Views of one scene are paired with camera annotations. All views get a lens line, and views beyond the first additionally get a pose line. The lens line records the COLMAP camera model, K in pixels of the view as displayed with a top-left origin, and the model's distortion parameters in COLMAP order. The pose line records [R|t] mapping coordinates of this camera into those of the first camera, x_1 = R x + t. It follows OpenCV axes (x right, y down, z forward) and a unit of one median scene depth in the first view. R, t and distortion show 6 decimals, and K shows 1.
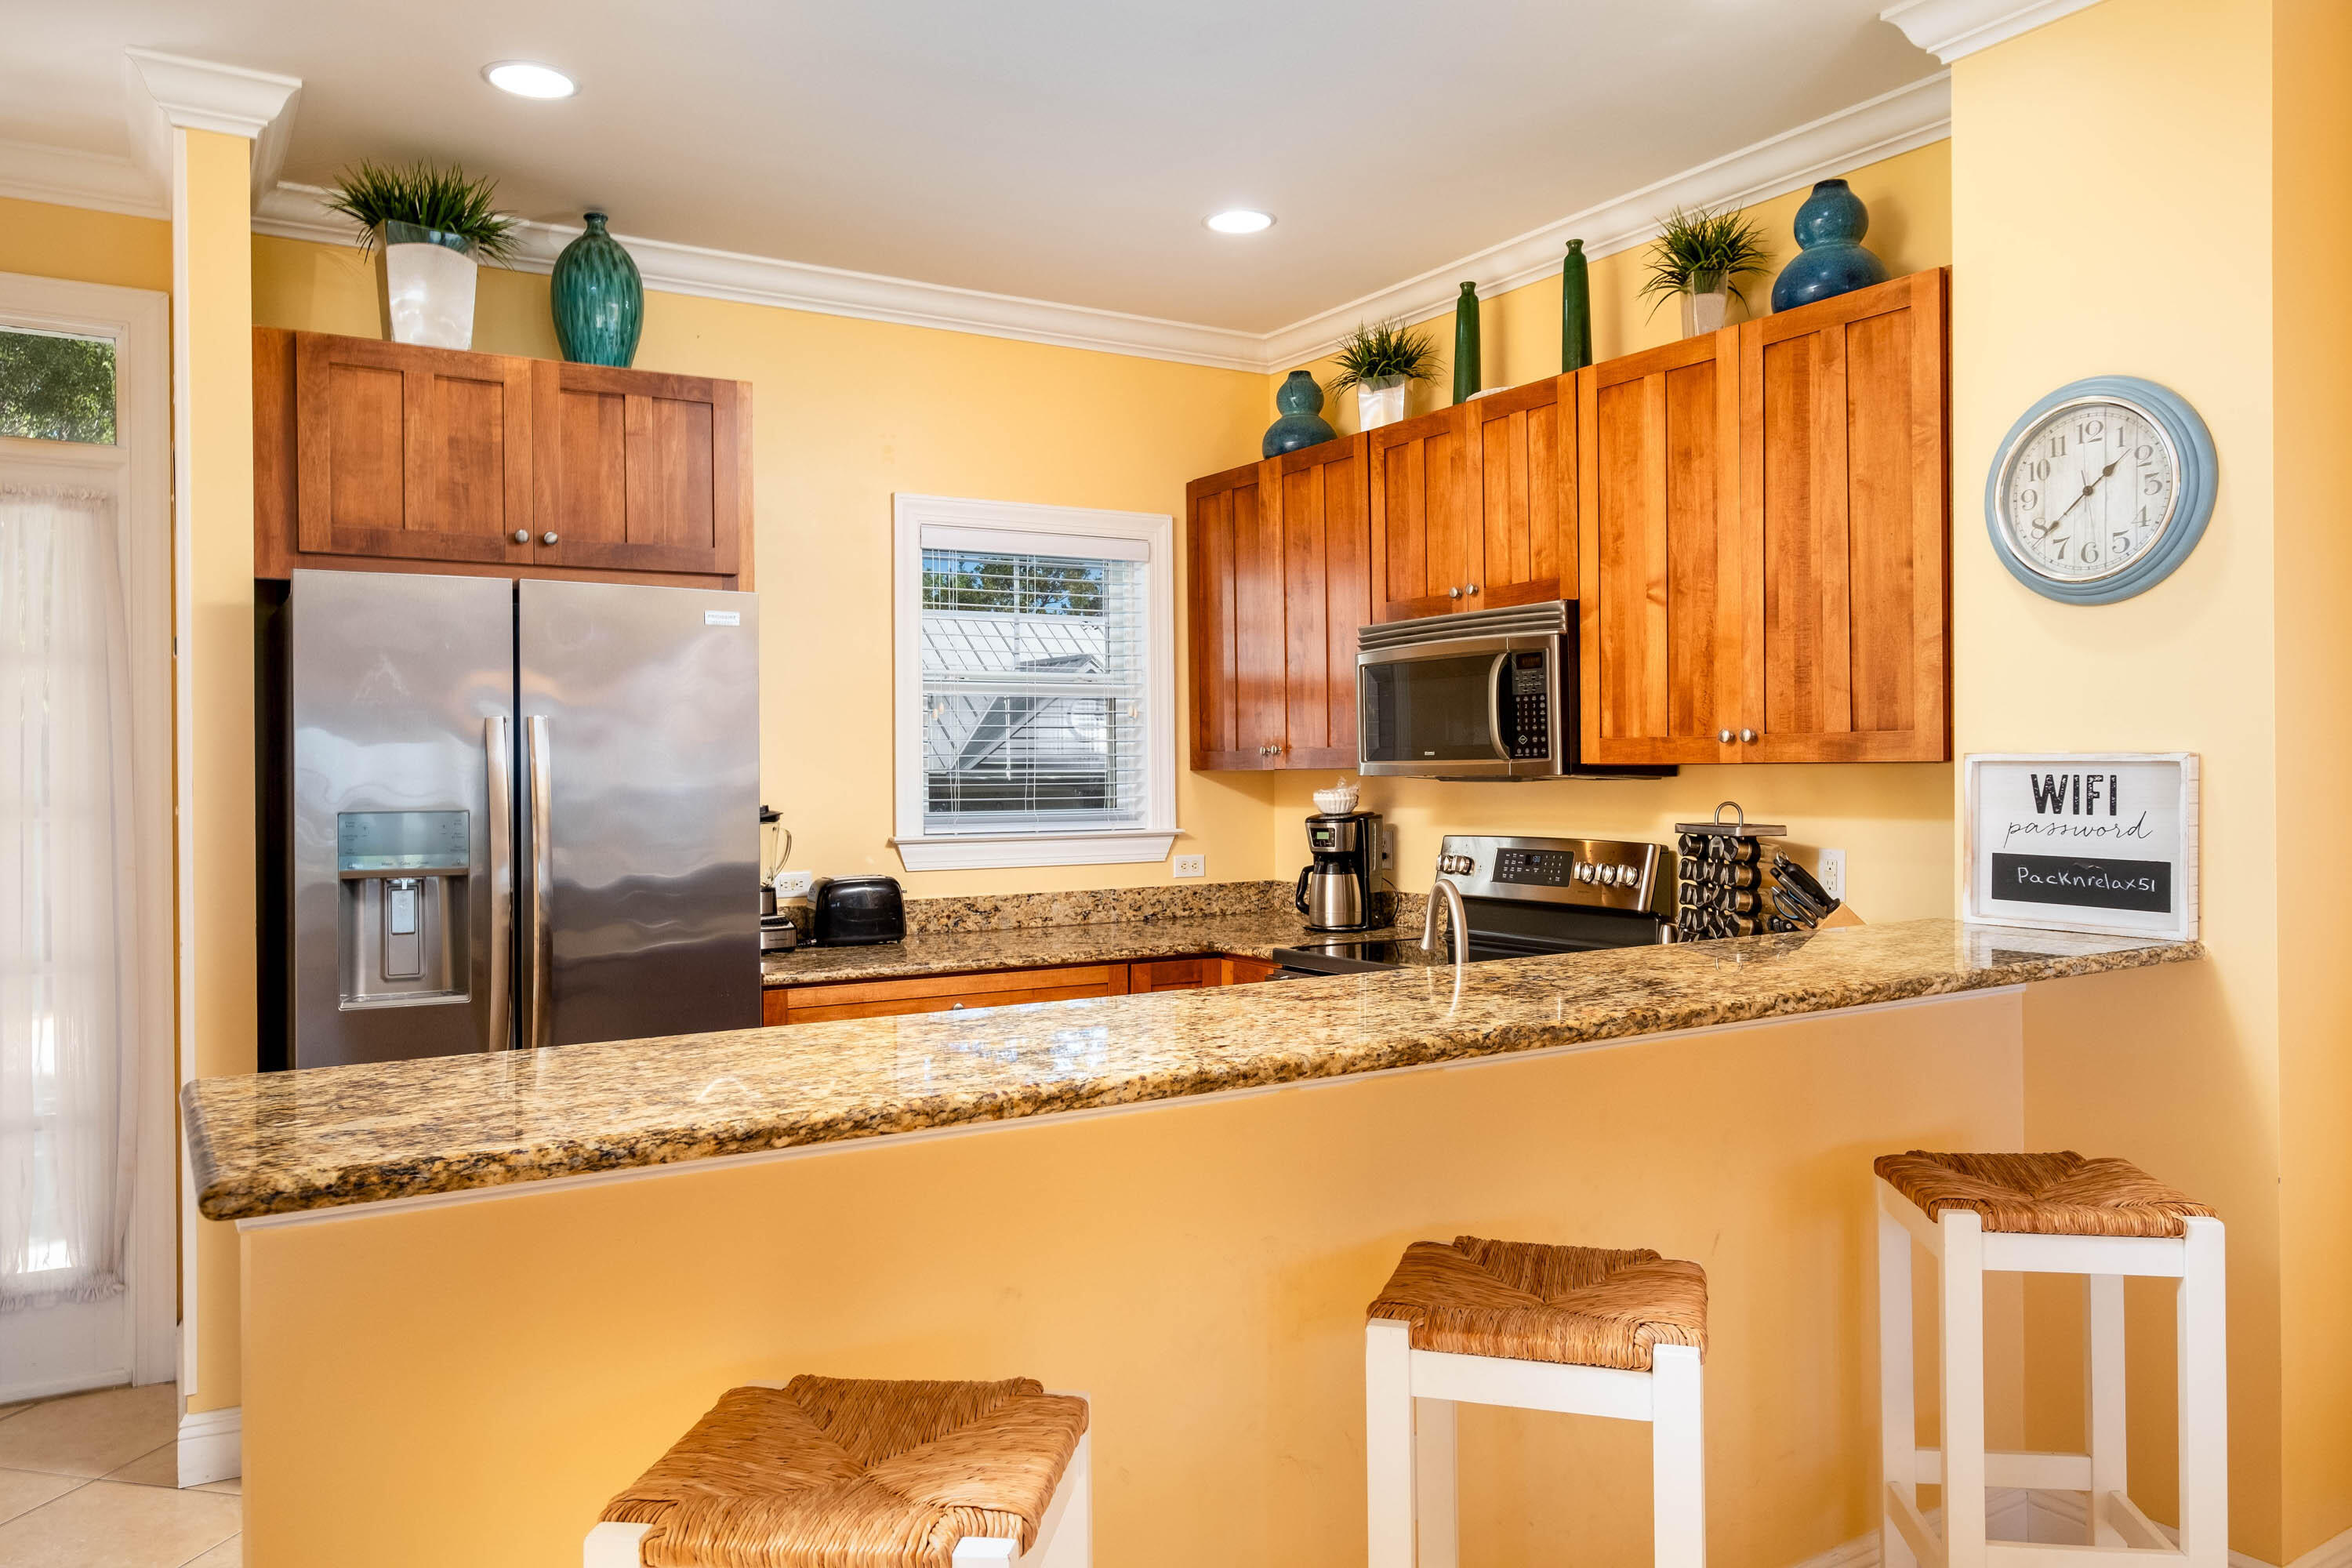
lens RADIAL K [[1684.7, 0, 1171.3], [0, 1684.7, 761.7], [0, 0, 1]] dist [-0.003739, 0.022479]
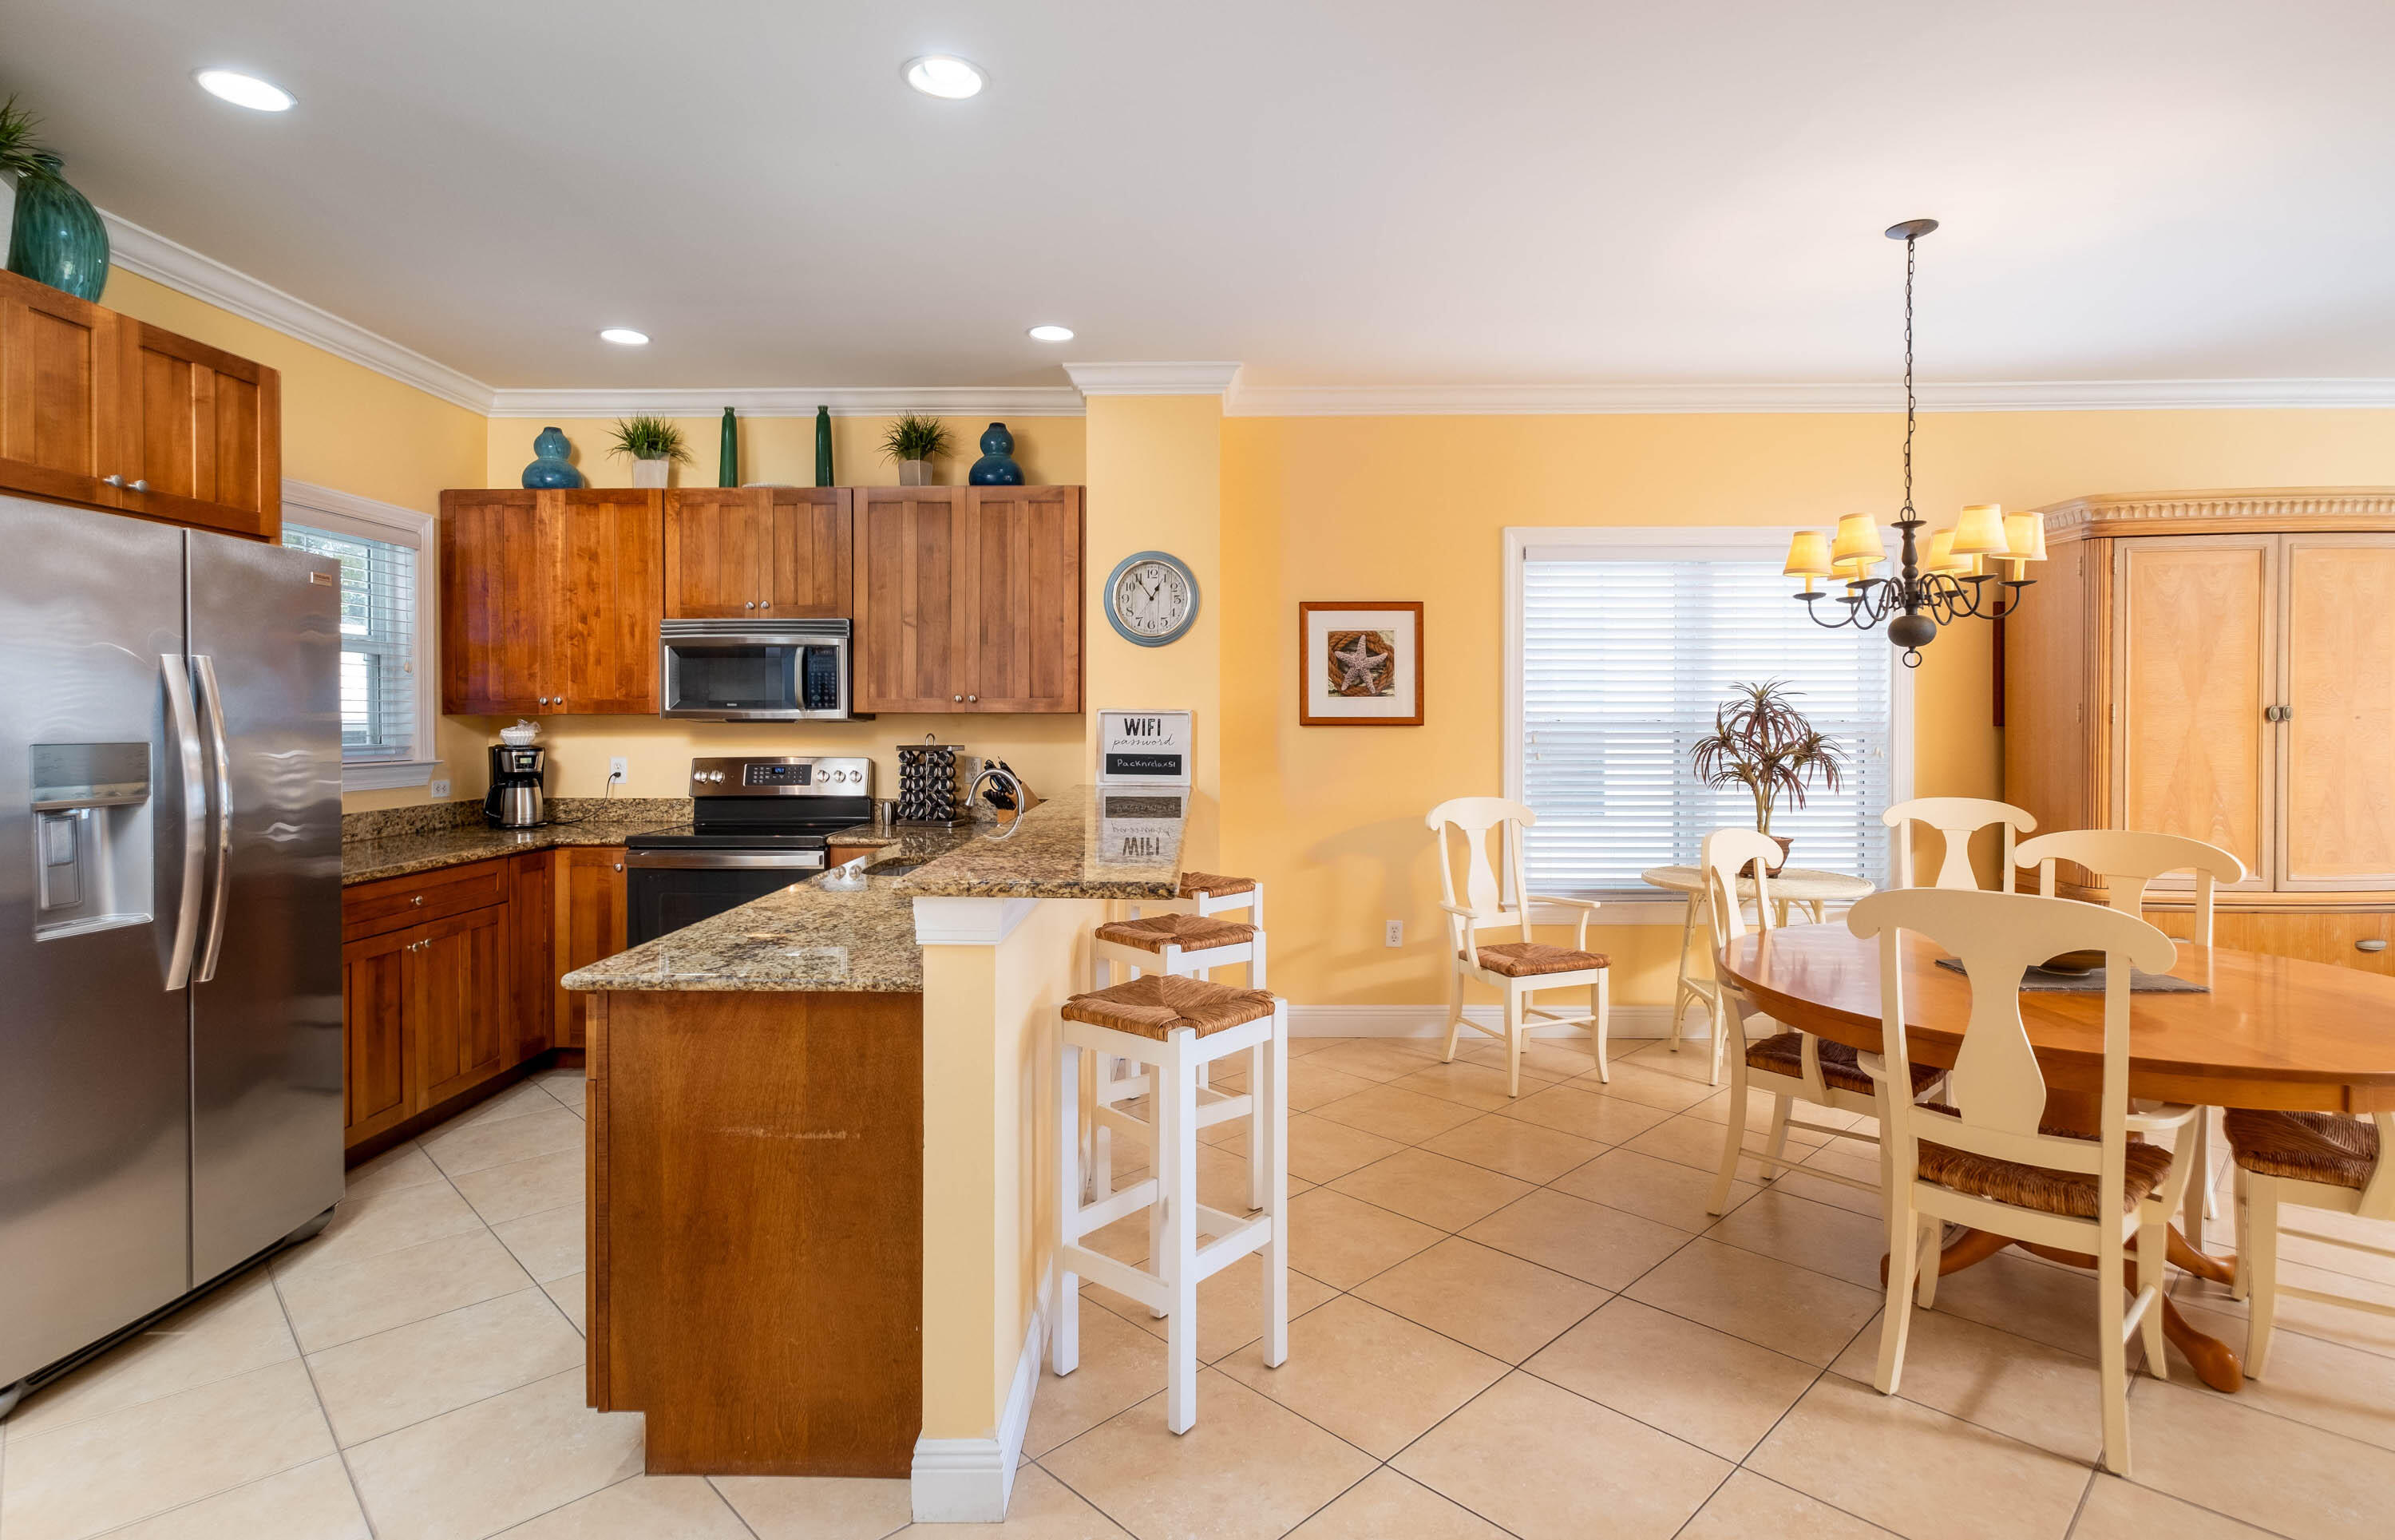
lens RADIAL K [[1179.2, 0, 1193.7], [0, 1179.2, 730.8], [0, 0, 1]] dist [-0.005055, 0.002007]
pose [[0.538496, -0.000500, 0.842628, -0.633097], [-0.008141, 0.999950, 0.005796, 0.011037], [-0.842589, -0.009981, 0.538465, 0.042498]]
